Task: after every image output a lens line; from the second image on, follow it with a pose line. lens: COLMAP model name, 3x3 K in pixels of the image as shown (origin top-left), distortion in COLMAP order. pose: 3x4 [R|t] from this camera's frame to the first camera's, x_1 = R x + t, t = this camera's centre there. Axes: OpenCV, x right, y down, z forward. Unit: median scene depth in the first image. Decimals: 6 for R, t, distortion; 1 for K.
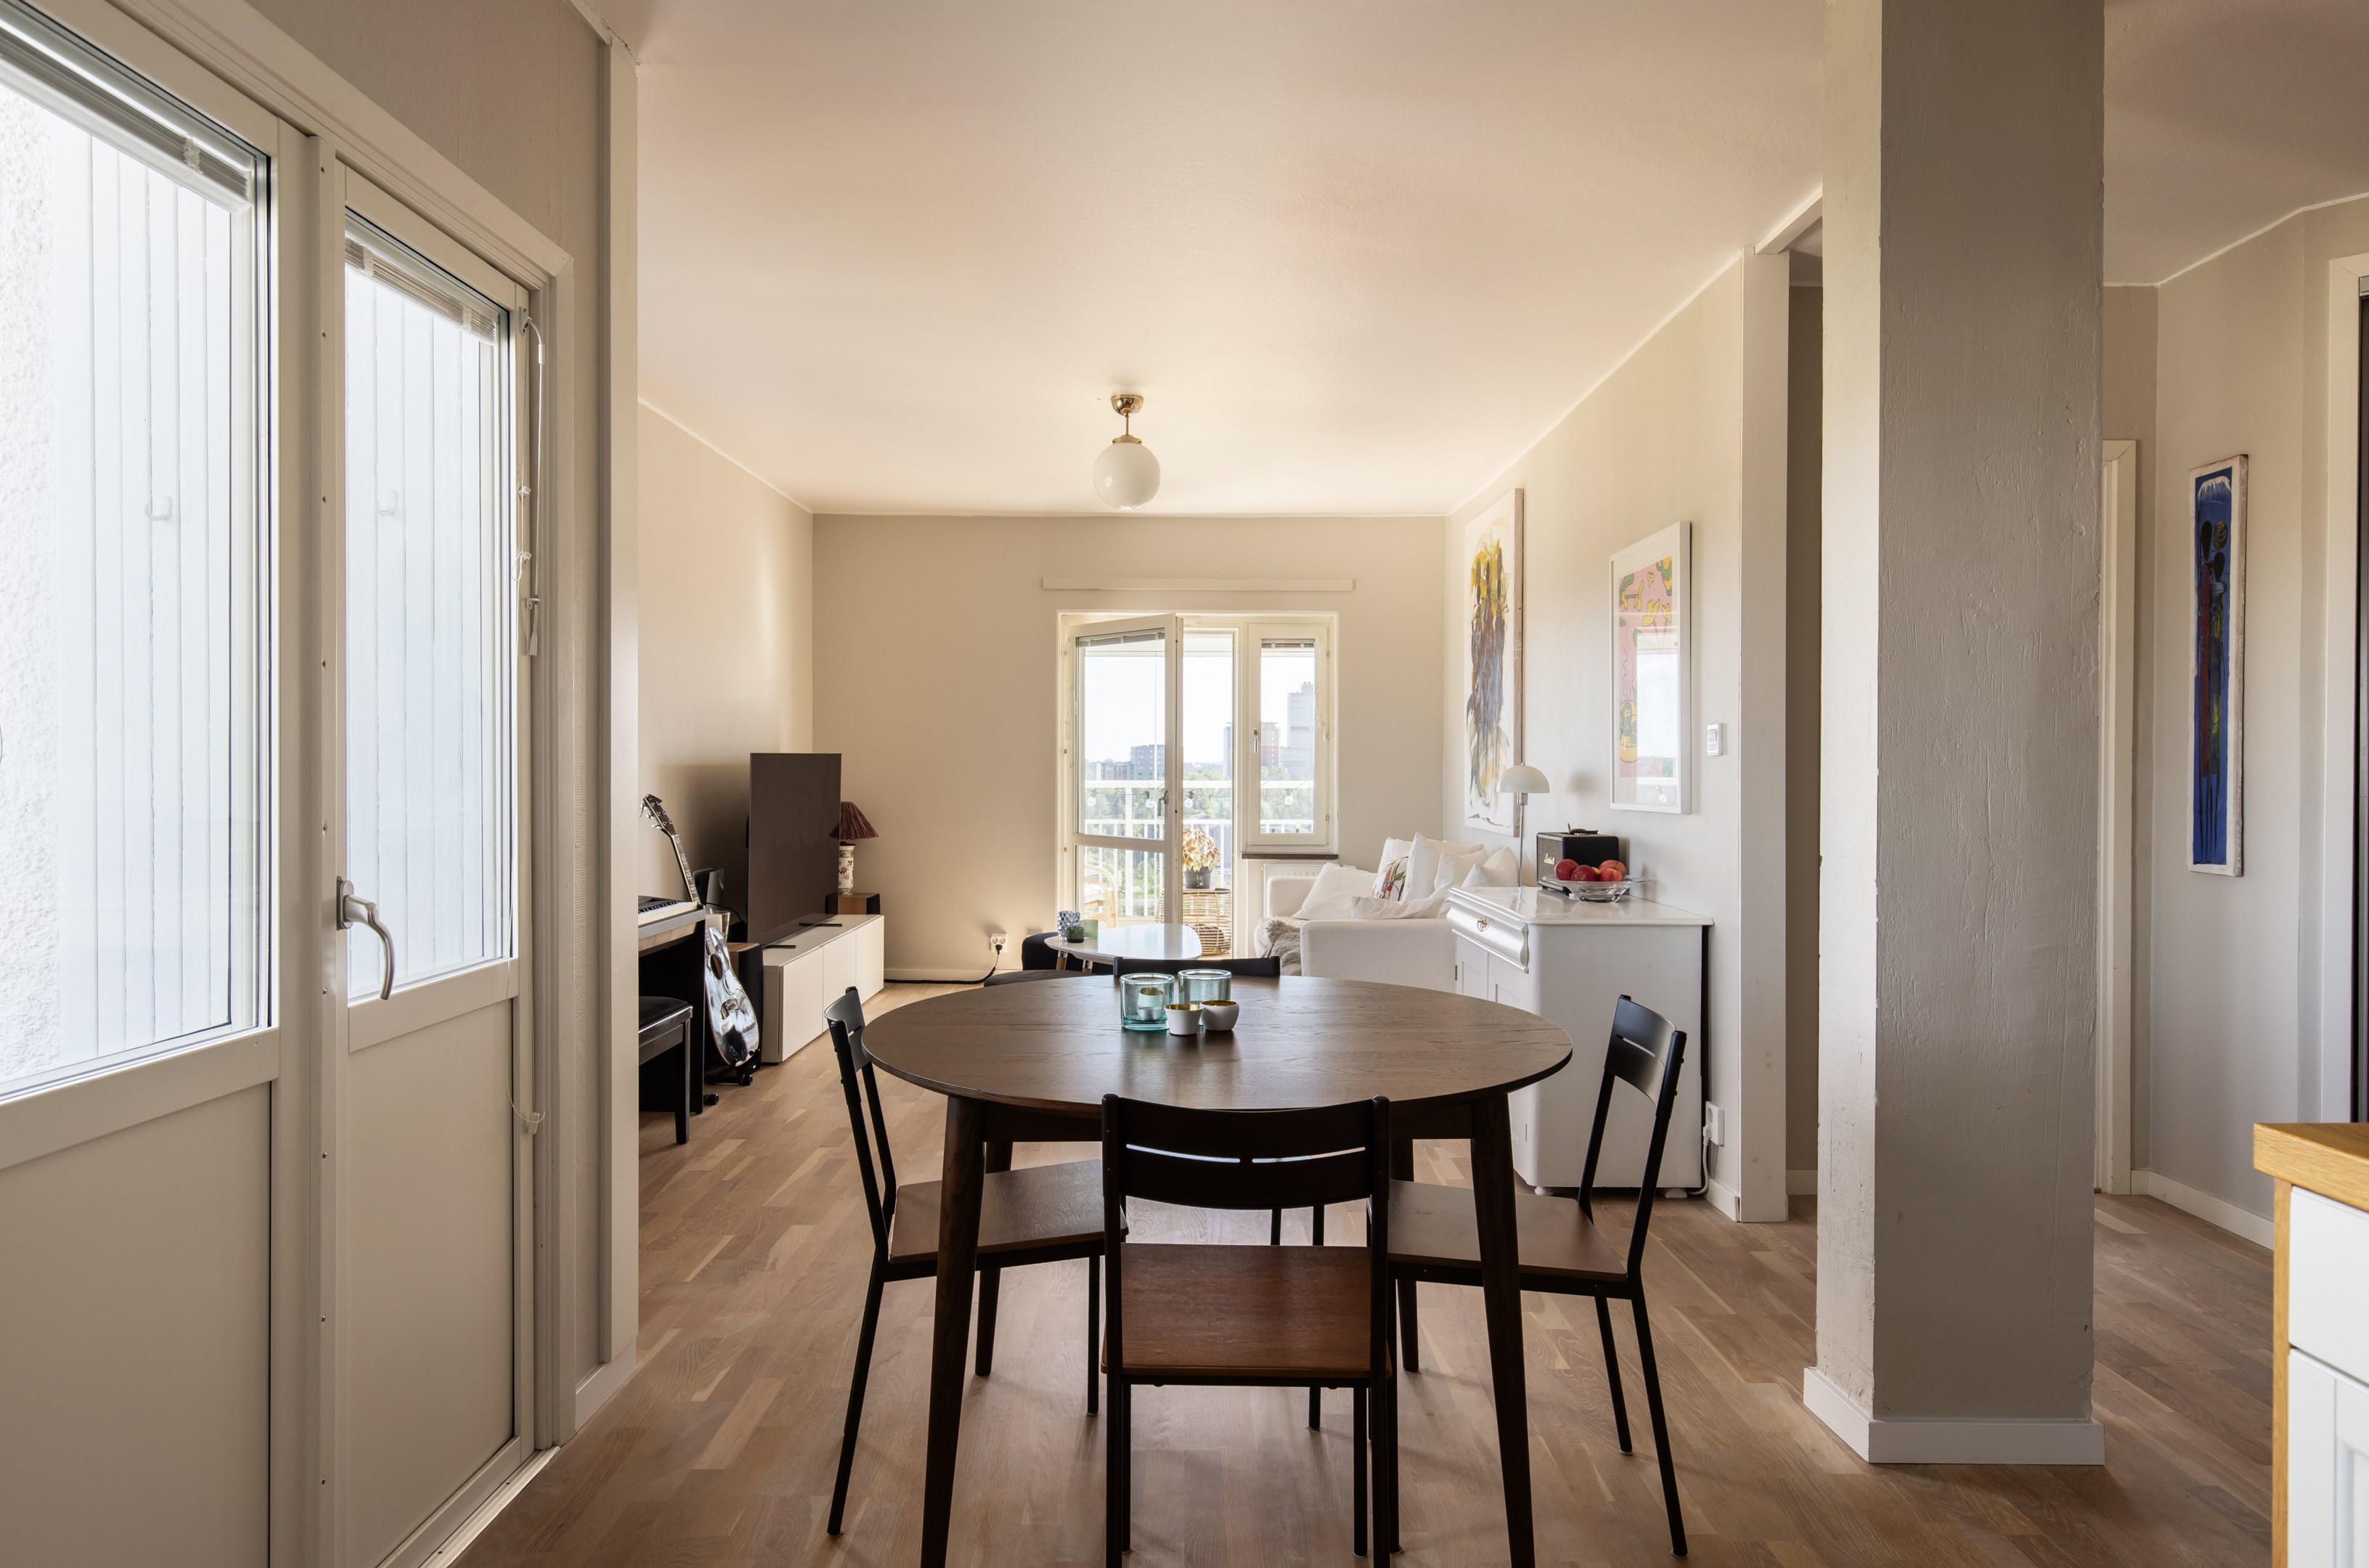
lens RADIAL K [[1424.9, 0, 1195.6], [0, 1424.9, 776.0], [0, 0, 1]] dist [0.001253, 0.000175]
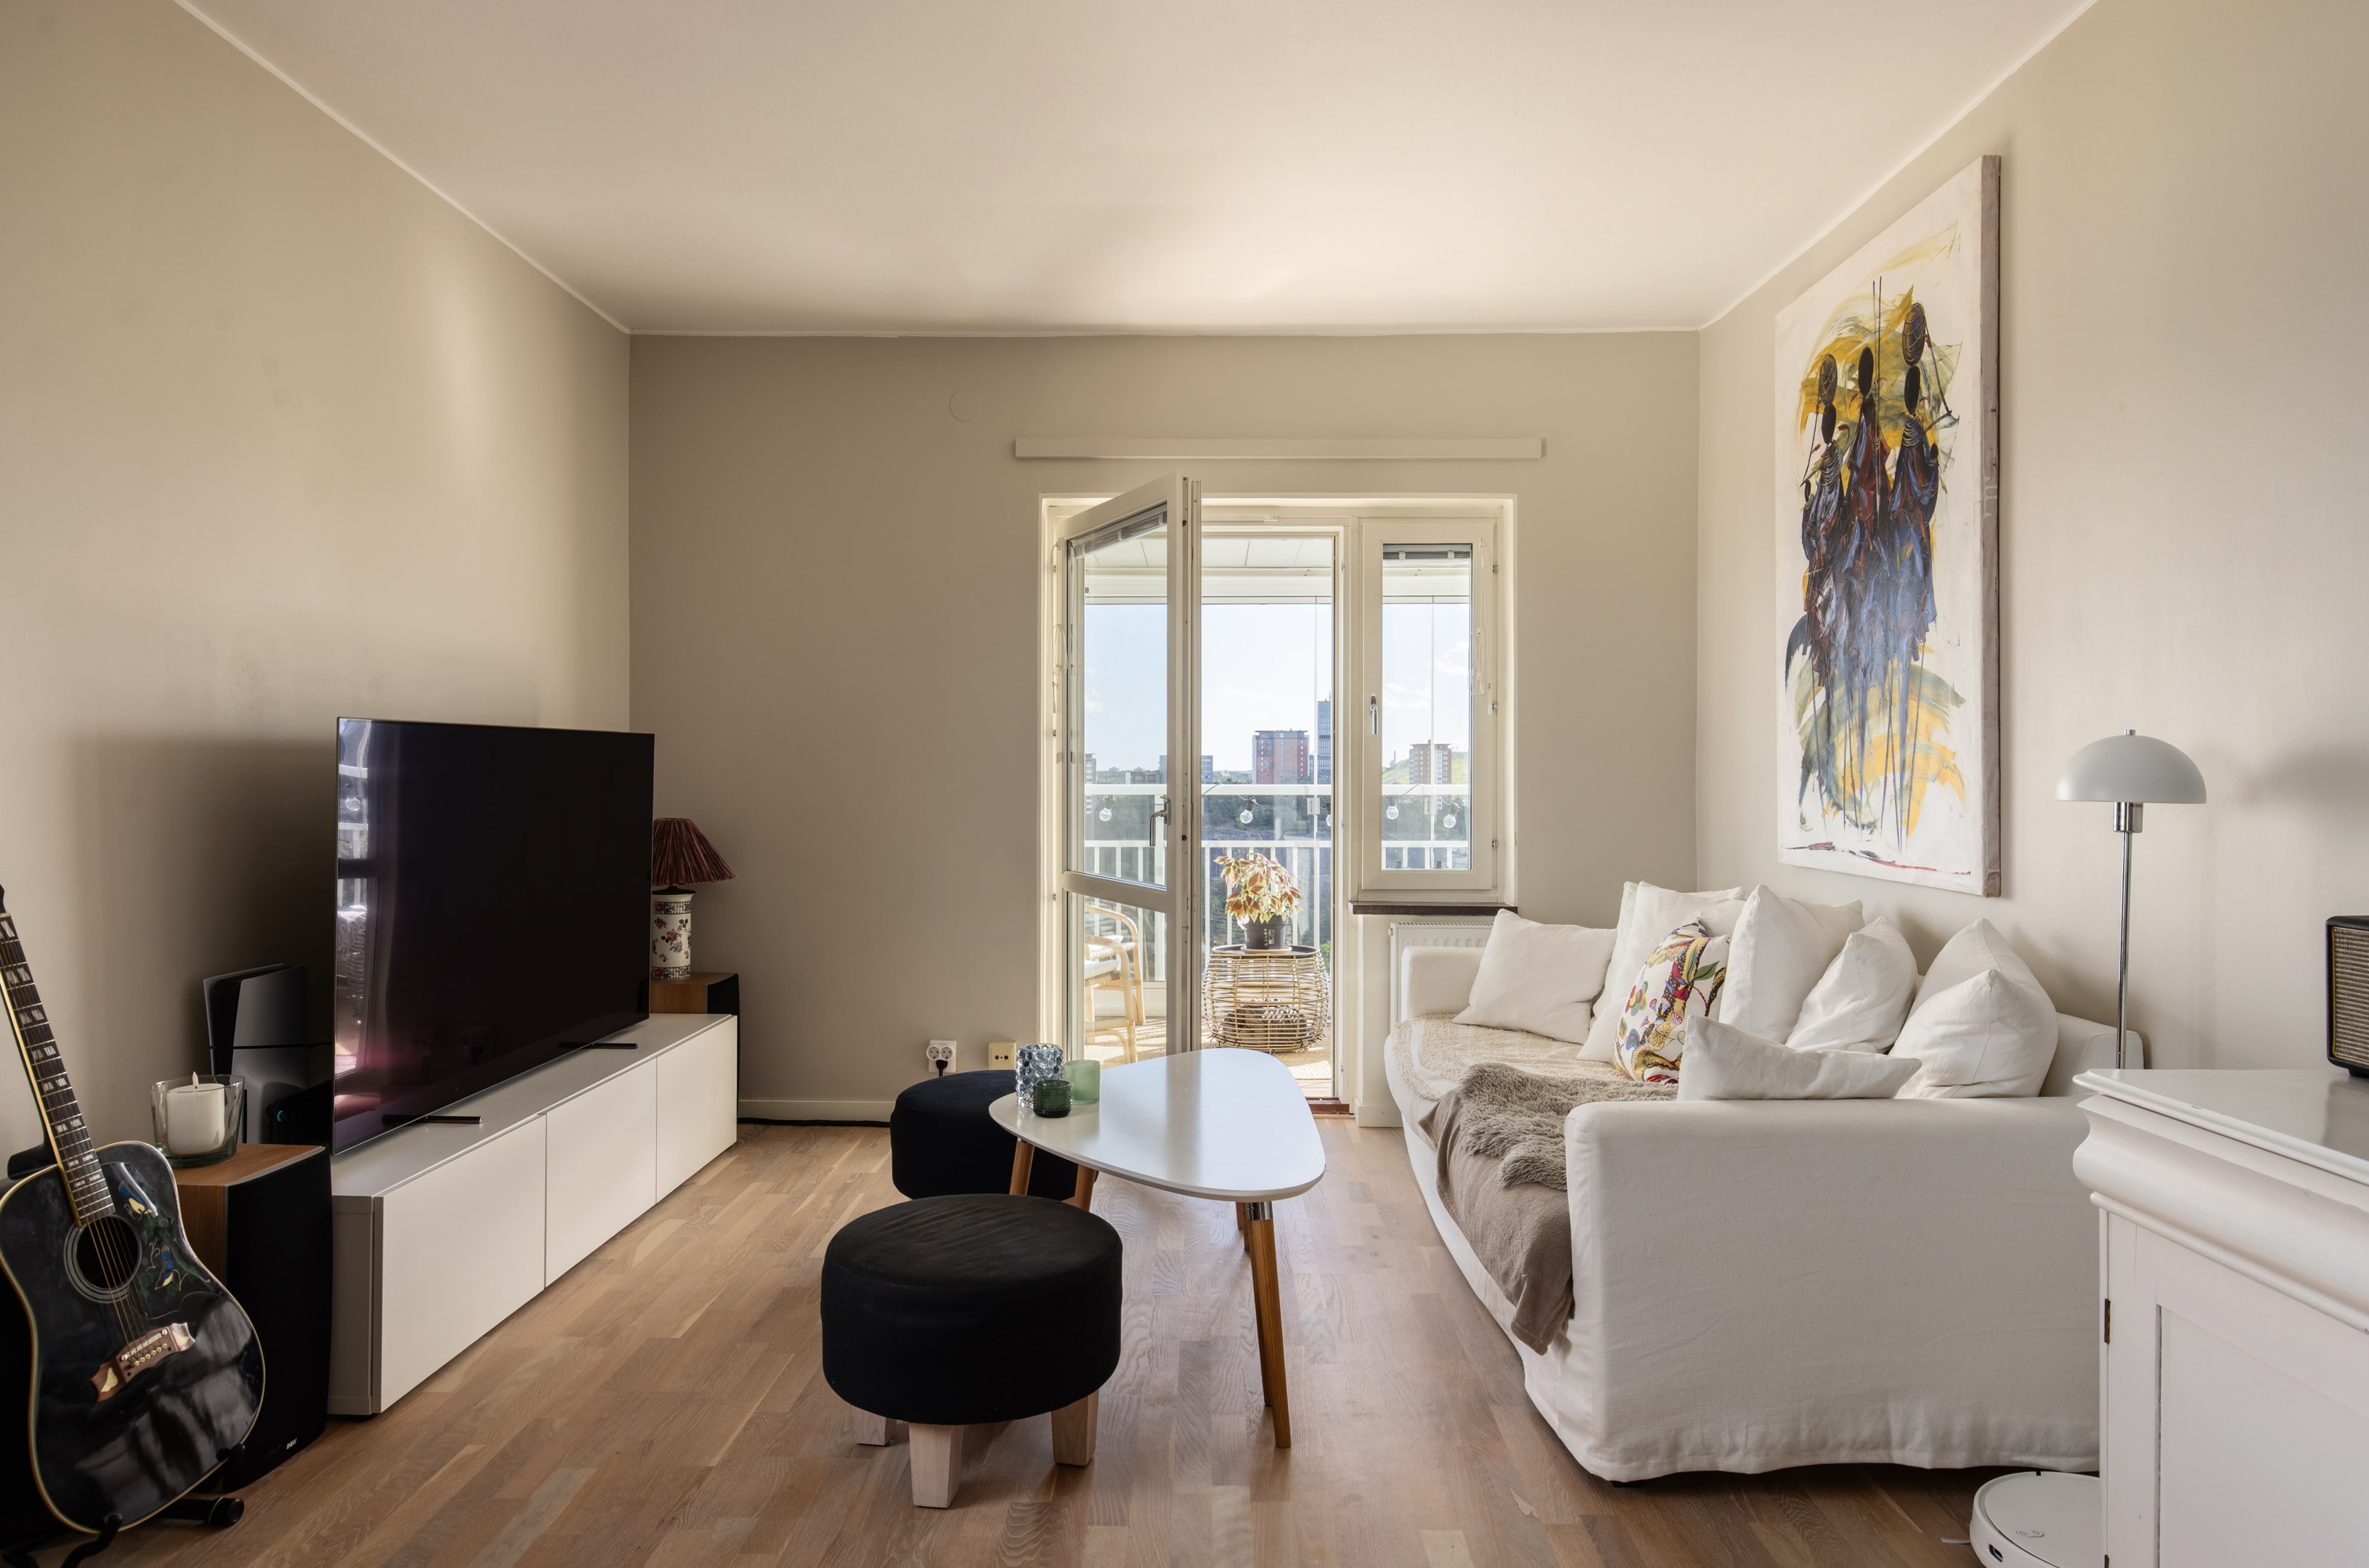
lens RADIAL K [[1432.9, 0, 1184.2], [0, 1432.9, 779.0], [0, 0, 1]] dist [0.006587, 0.000104]
pose [[0.999588, -0.001475, -0.028665, -0.020743], [0.001360, 0.999991, -0.004028, 0.004522], [0.028671, 0.003987, 0.999581, 0.419130]]
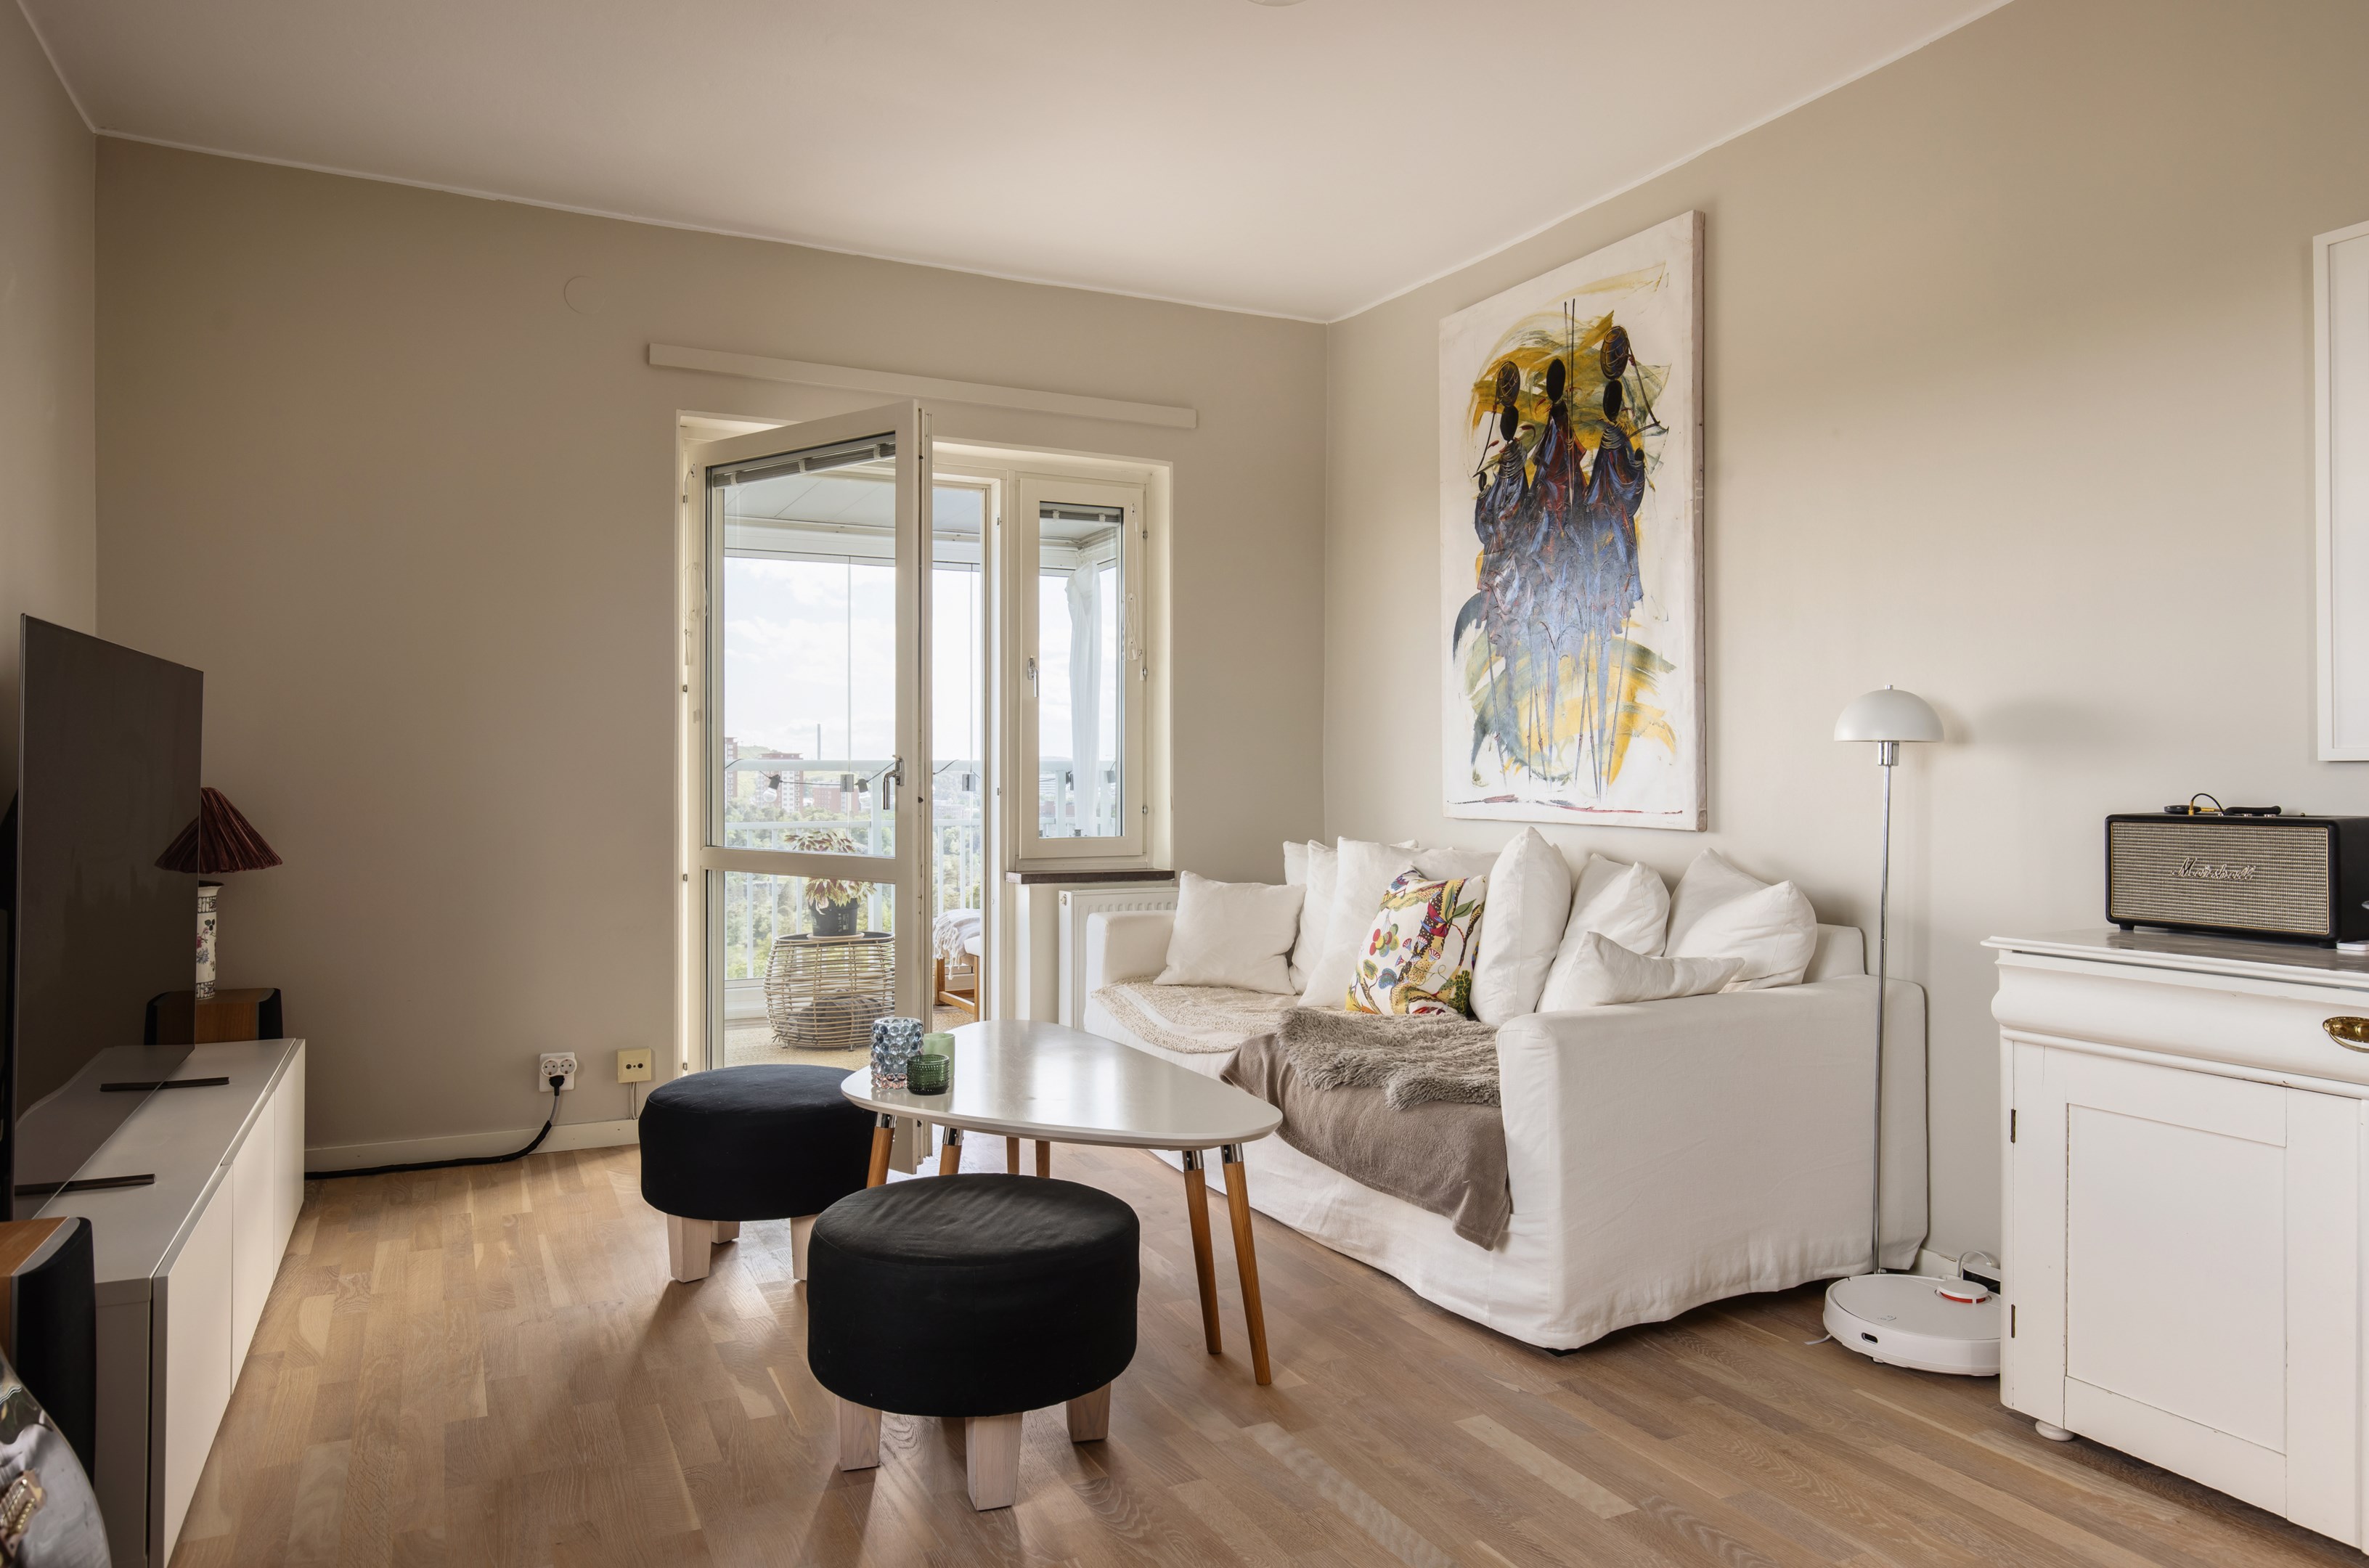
lens RADIAL K [[1517.1, 0, 1195.1], [0, 1517.1, 777.4], [0, 0, 1]] dist [0.009314, -0.001600]
pose [[0.901362, -0.004291, 0.433045, -0.171393], [0.005163, 0.999986, -0.000838, 0.017083], [-0.433035, 0.002991, 0.901372, 0.440949]]
